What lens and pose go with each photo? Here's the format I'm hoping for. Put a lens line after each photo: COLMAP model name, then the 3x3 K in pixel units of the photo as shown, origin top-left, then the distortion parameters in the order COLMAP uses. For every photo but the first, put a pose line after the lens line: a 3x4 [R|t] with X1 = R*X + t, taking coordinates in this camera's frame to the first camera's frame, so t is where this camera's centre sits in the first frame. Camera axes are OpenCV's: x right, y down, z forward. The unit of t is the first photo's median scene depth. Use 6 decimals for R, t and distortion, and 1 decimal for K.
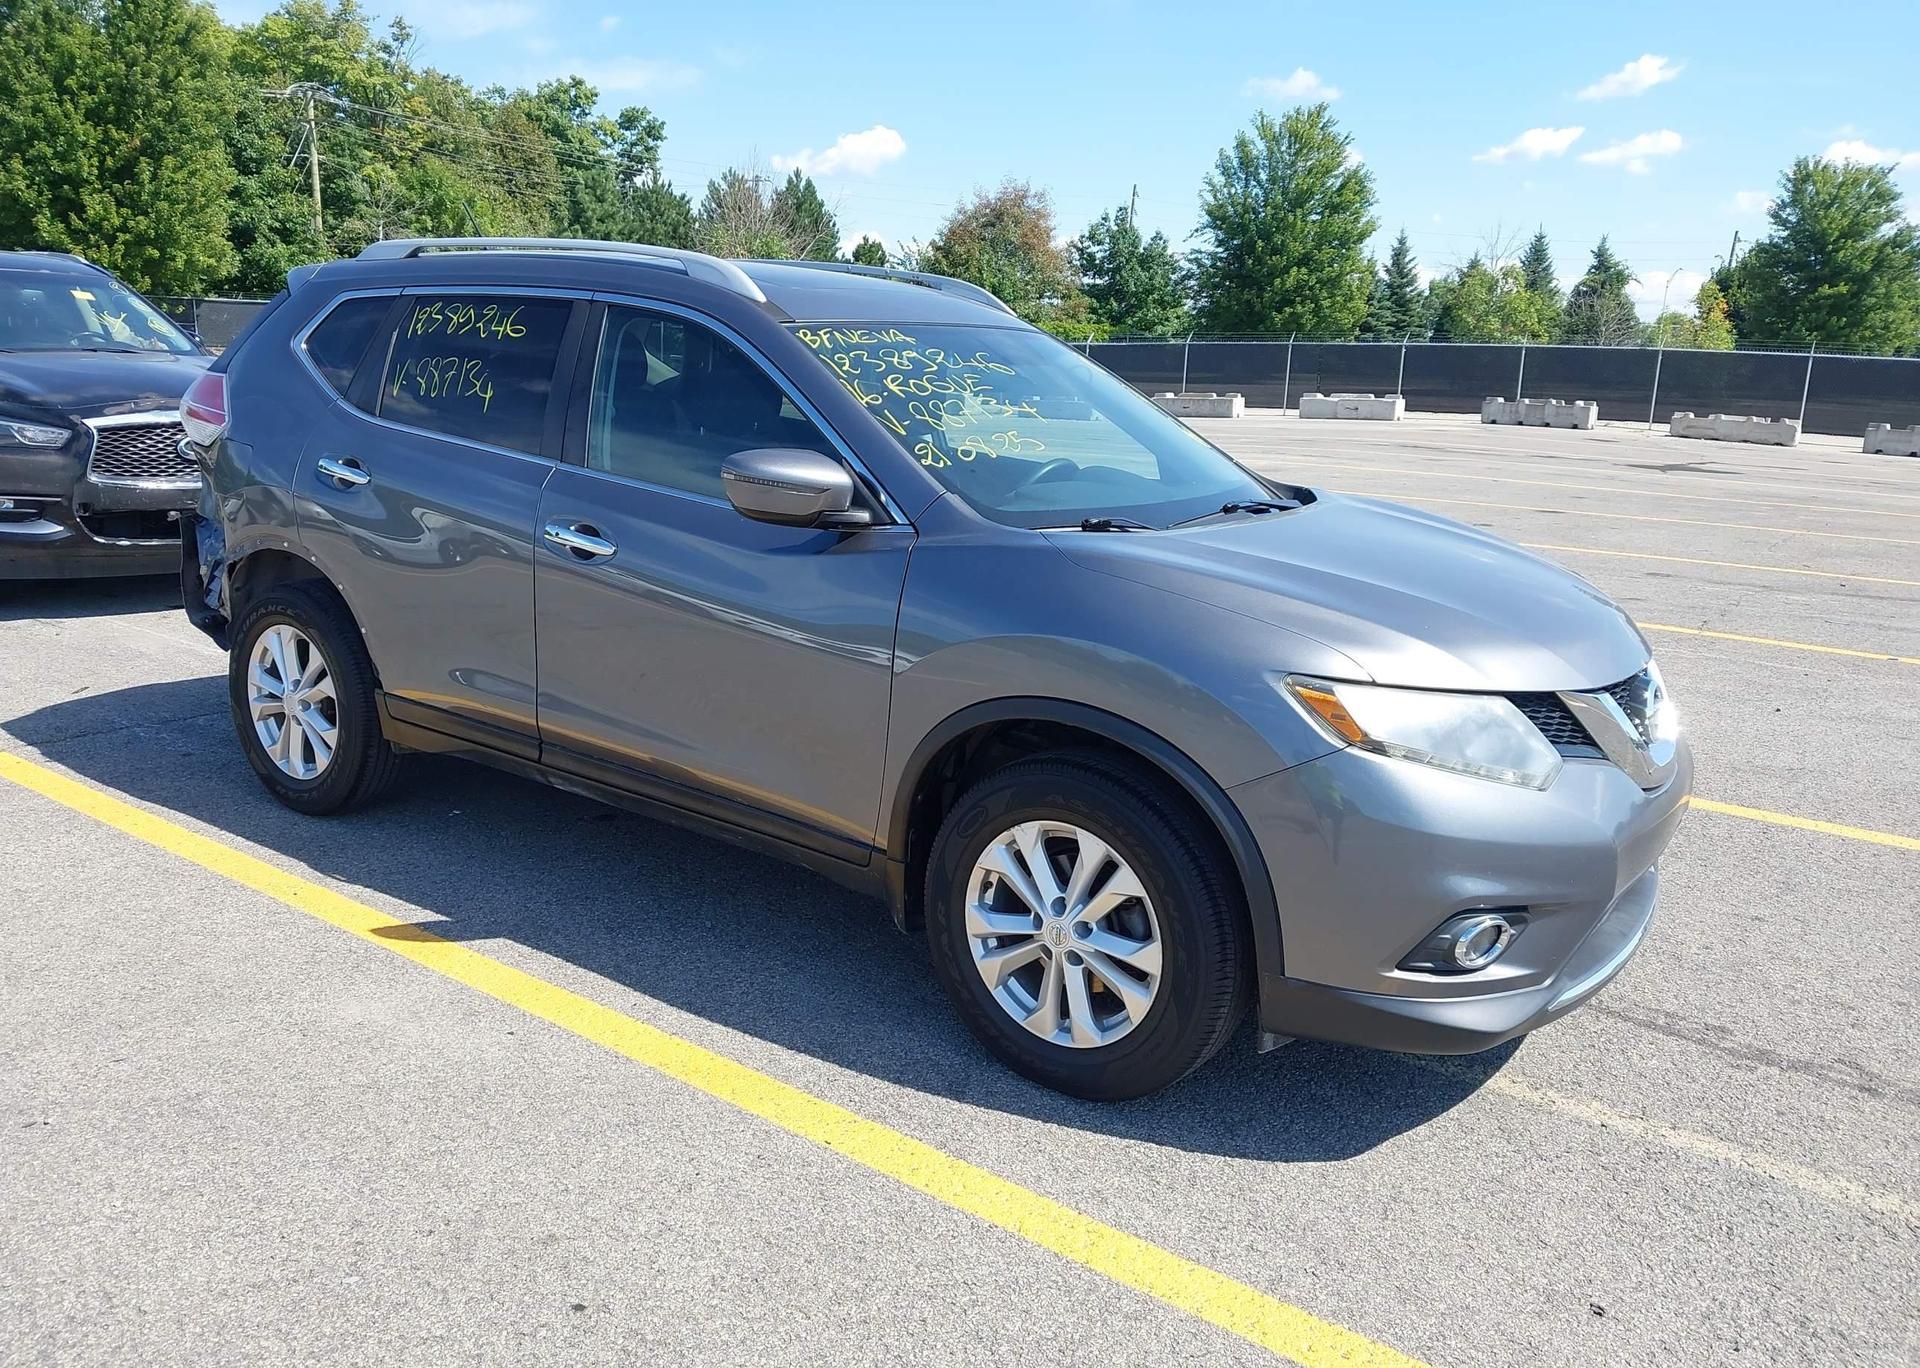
lens RADIAL K [[1512.6, 0, 951.3], [0, 1512.6, 683.9], [0, 0, 1]] dist [0.024299, -0.033617]
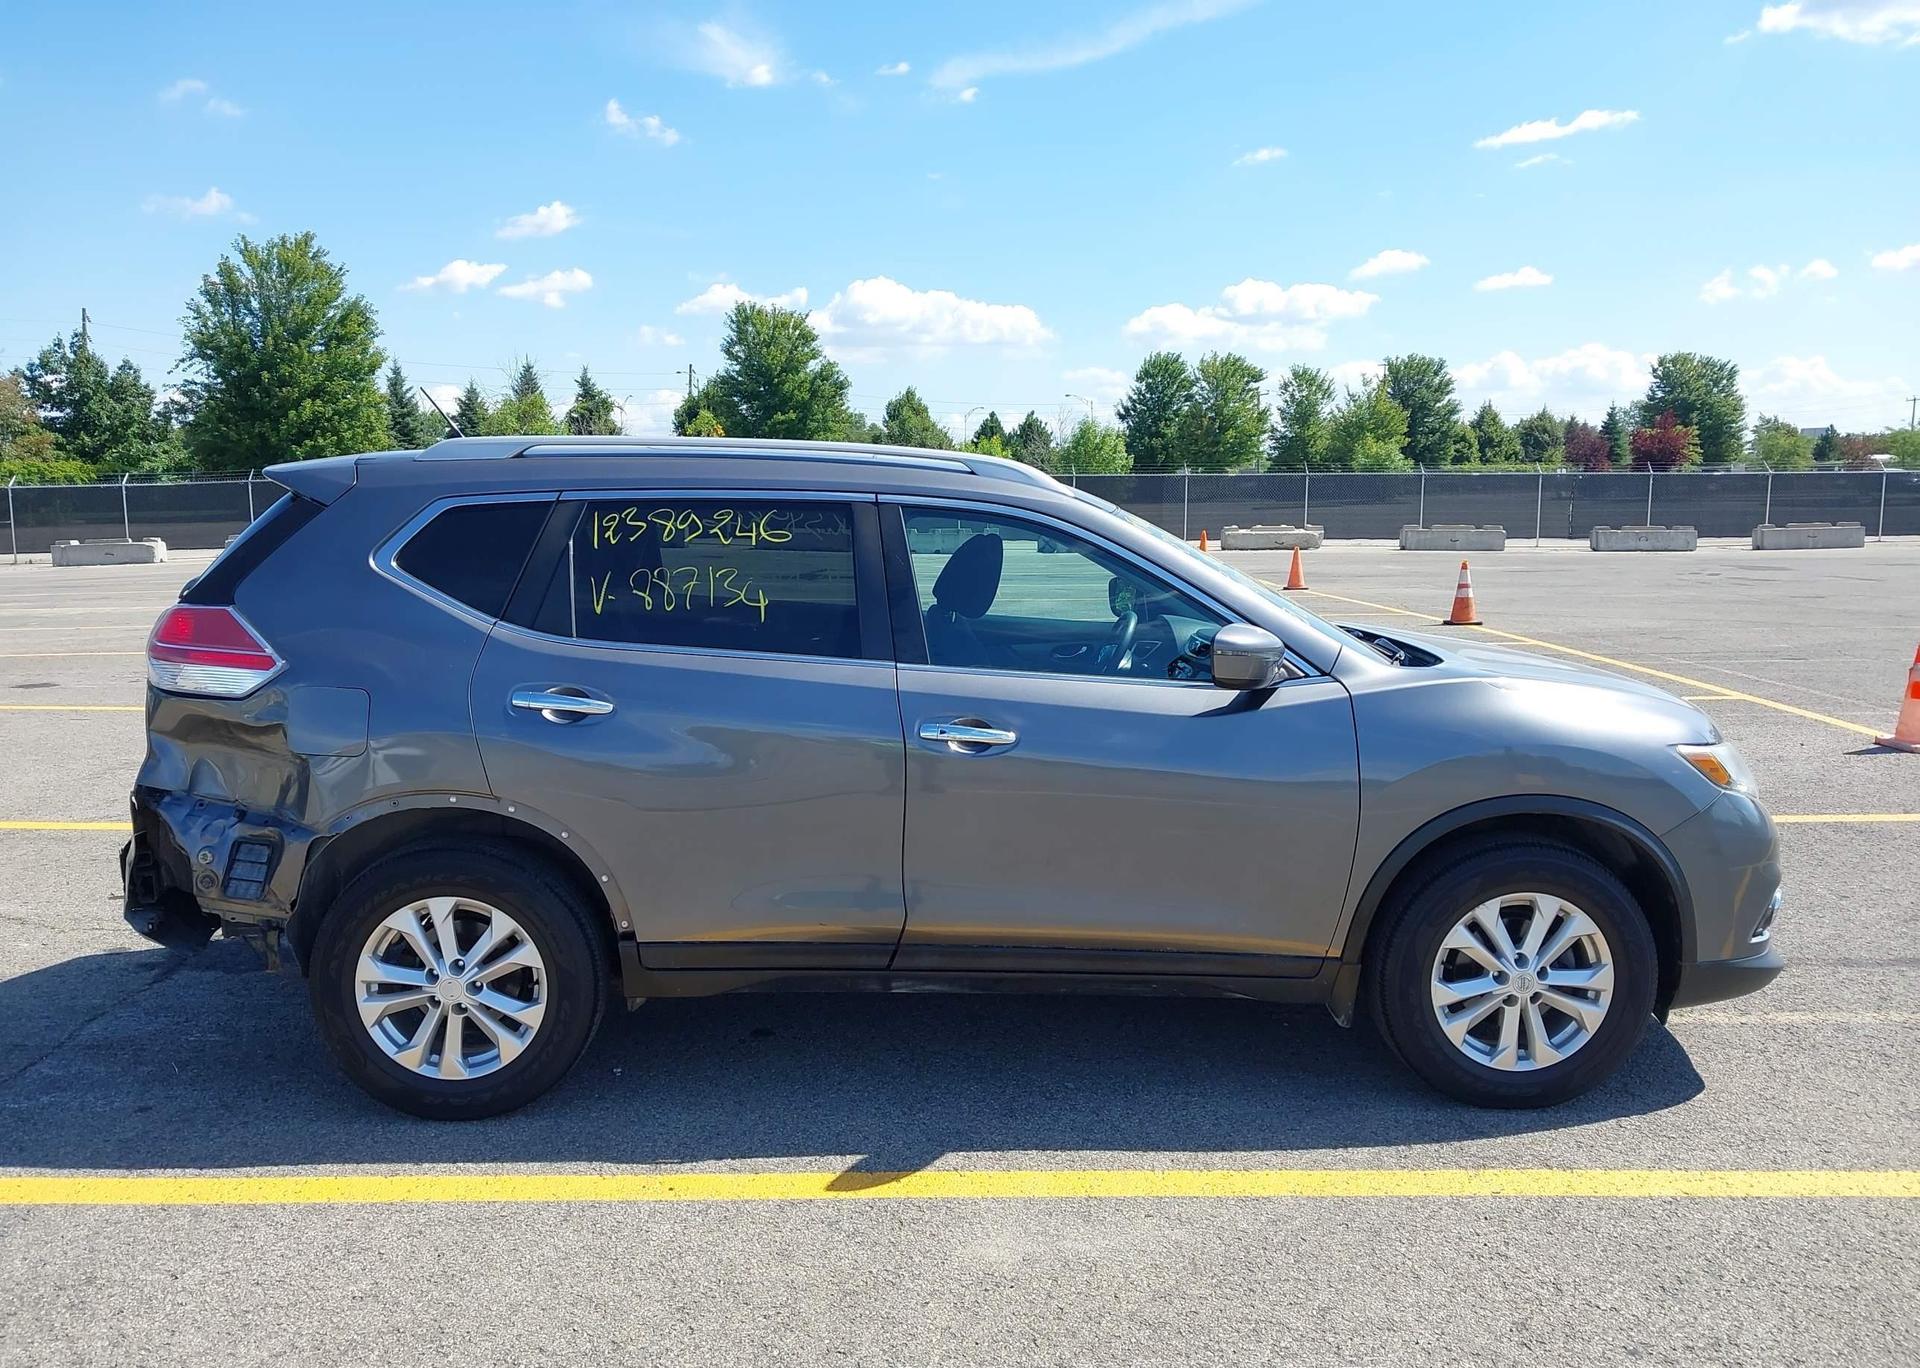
lens RADIAL K [[1512.6, 0, 951.5], [0, 1512.6, 691.1], [0, 0, 1]] dist [0.024299, -0.033617]
pose [[0.793338, -0.123115, 0.596203, -0.673517], [0.167039, 0.985773, -0.018710, -0.084684], [-0.585417, 0.114432, 0.802616, 0.152567]]
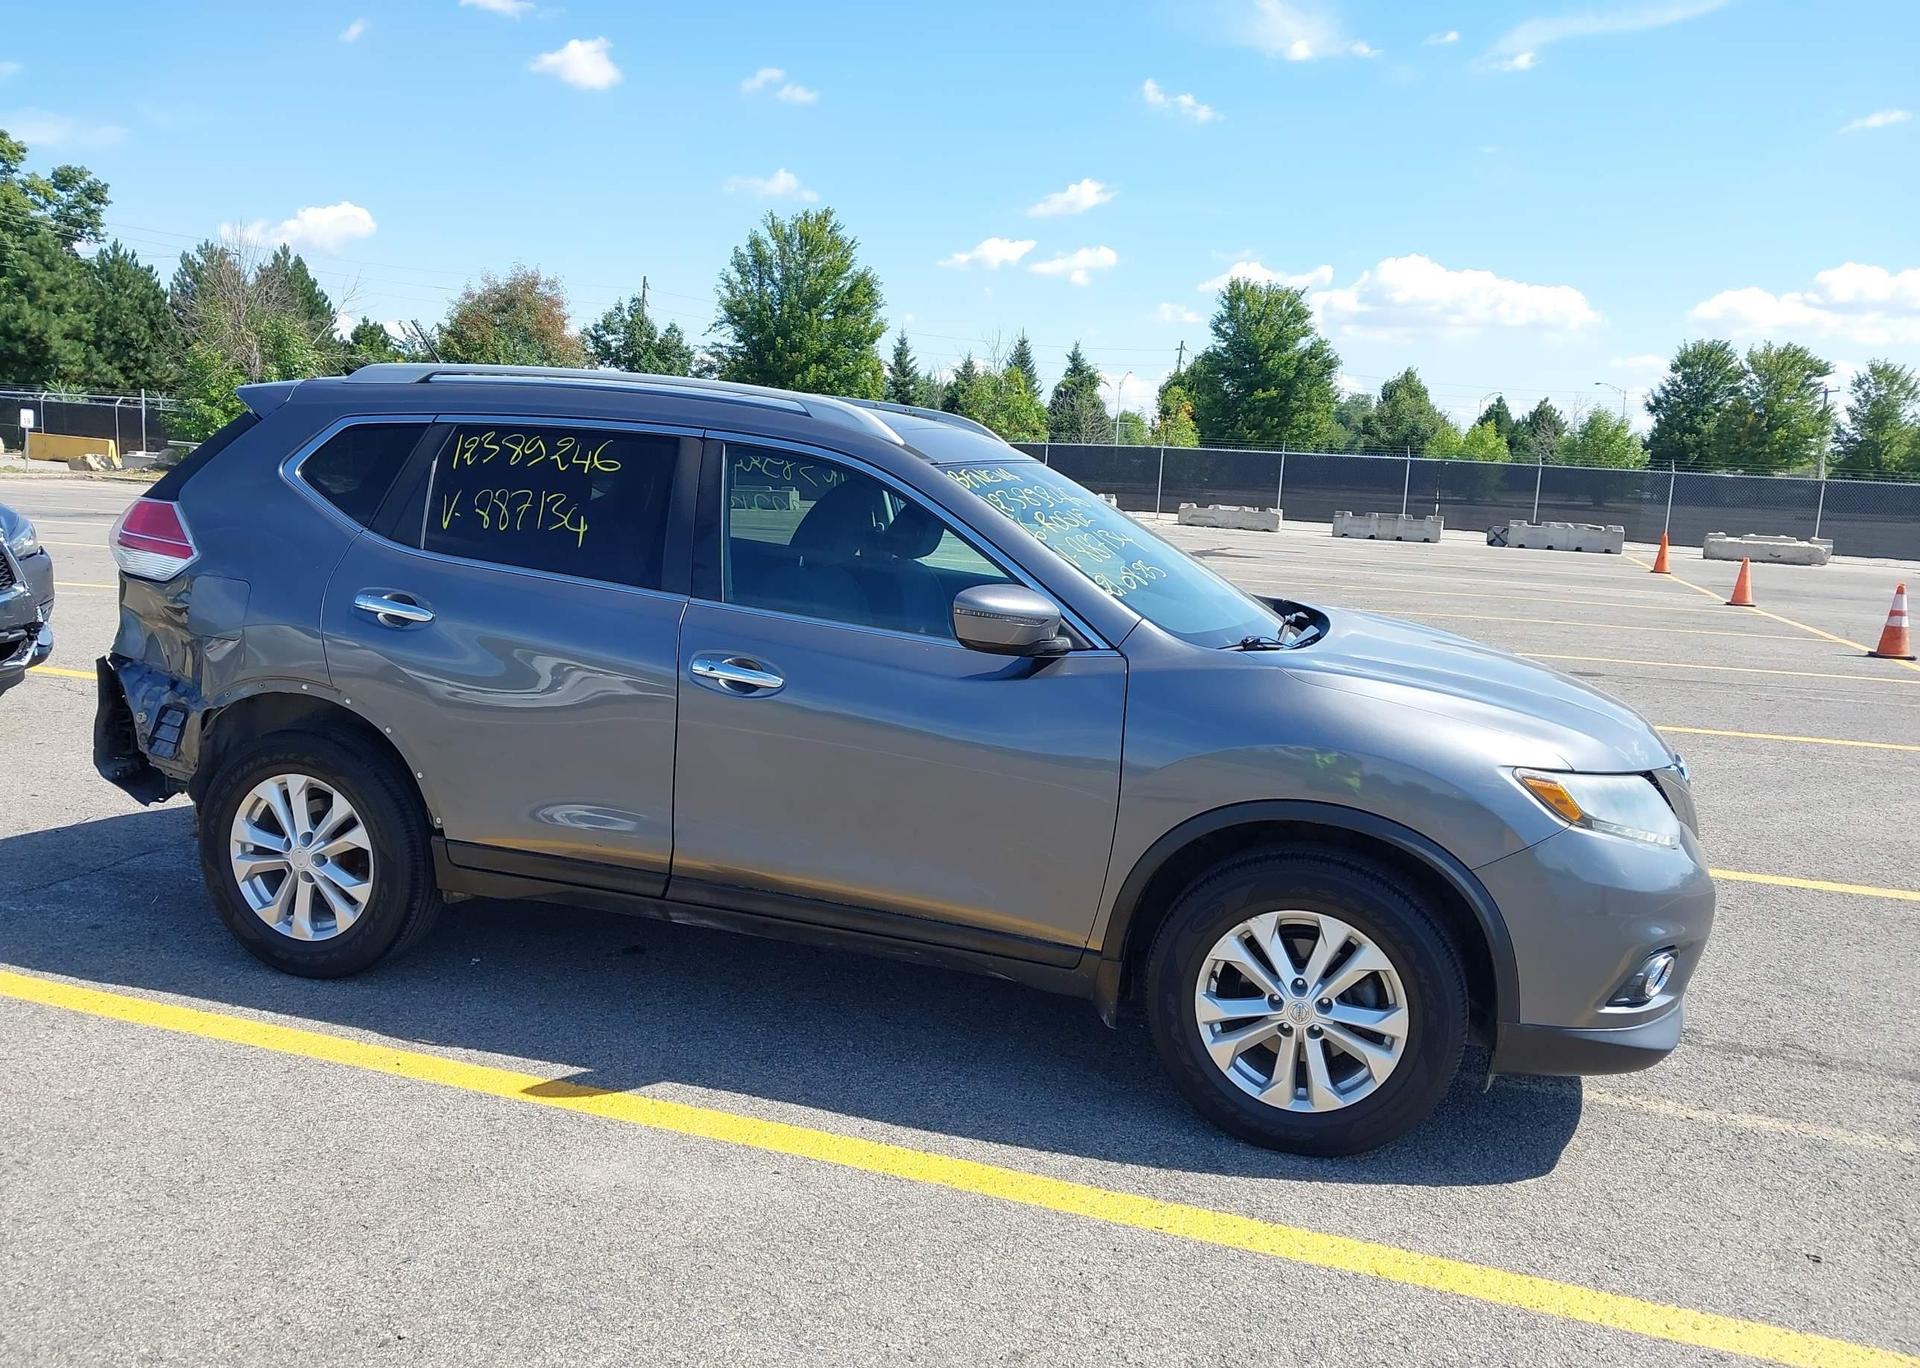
lens RADIAL K [[1512.6, 0, 950.1], [0, 1512.6, 690.8], [0, 0, 1]] dist [0.024299, -0.033617]
pose [[0.947483, -0.043868, 0.316784, -0.339370], [0.060062, 0.997330, -0.041535, -0.026379], [-0.314116, 0.058380, 0.947588, 0.001192]]
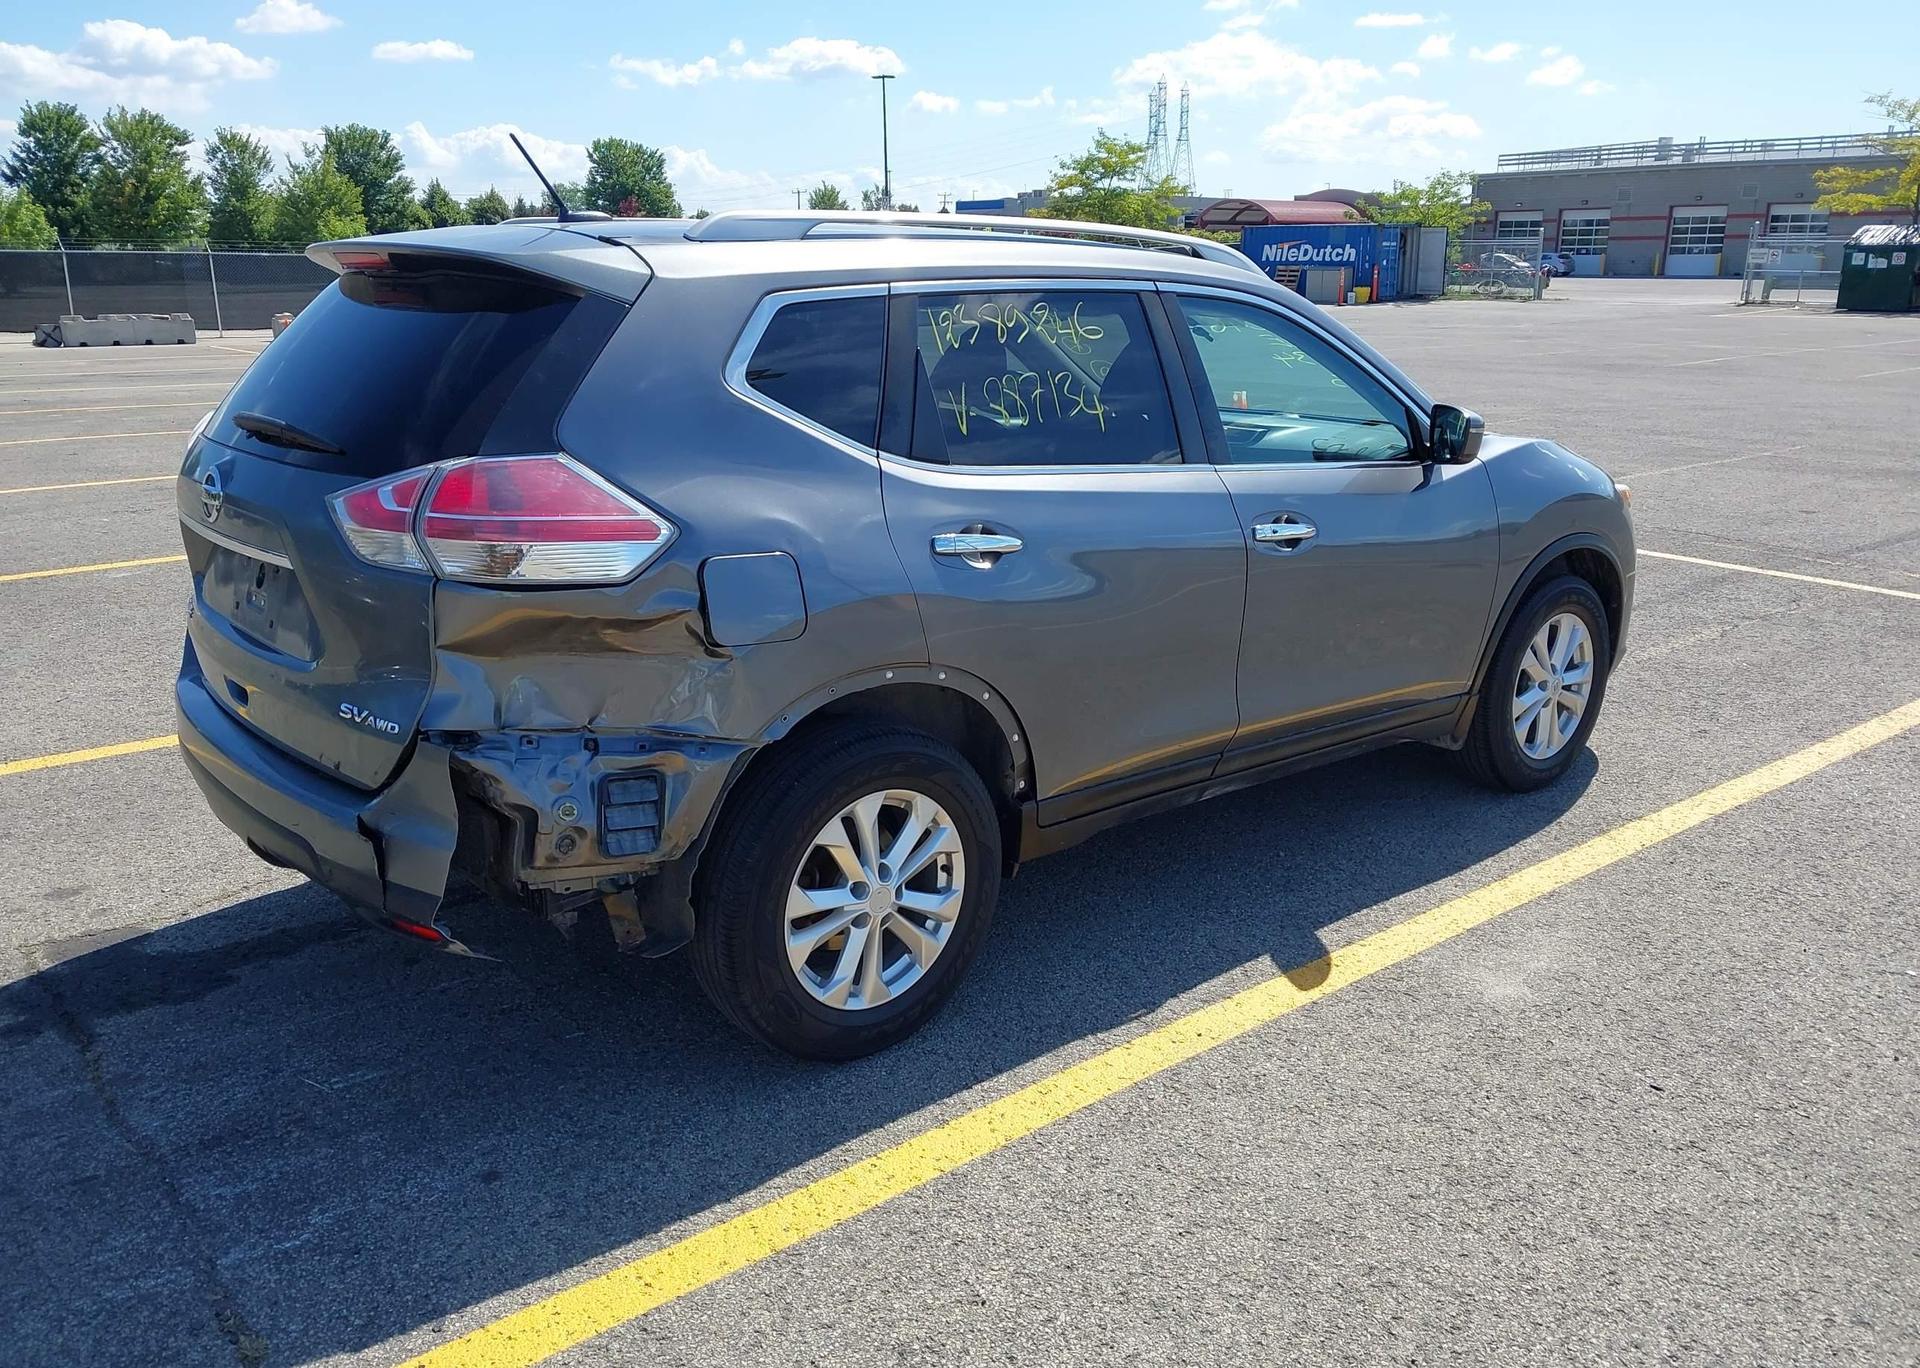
lens RADIAL K [[1512.6, 0, 955.1], [0, 1512.6, 682.2], [0, 0, 1]] dist [0.024299, -0.033617]
pose [[0.244255, -0.293462, 0.924240, -1.001617], [0.220933, 0.944883, 0.241629, -0.232686], [-0.944208, 0.145176, 0.295628, 0.730899]]
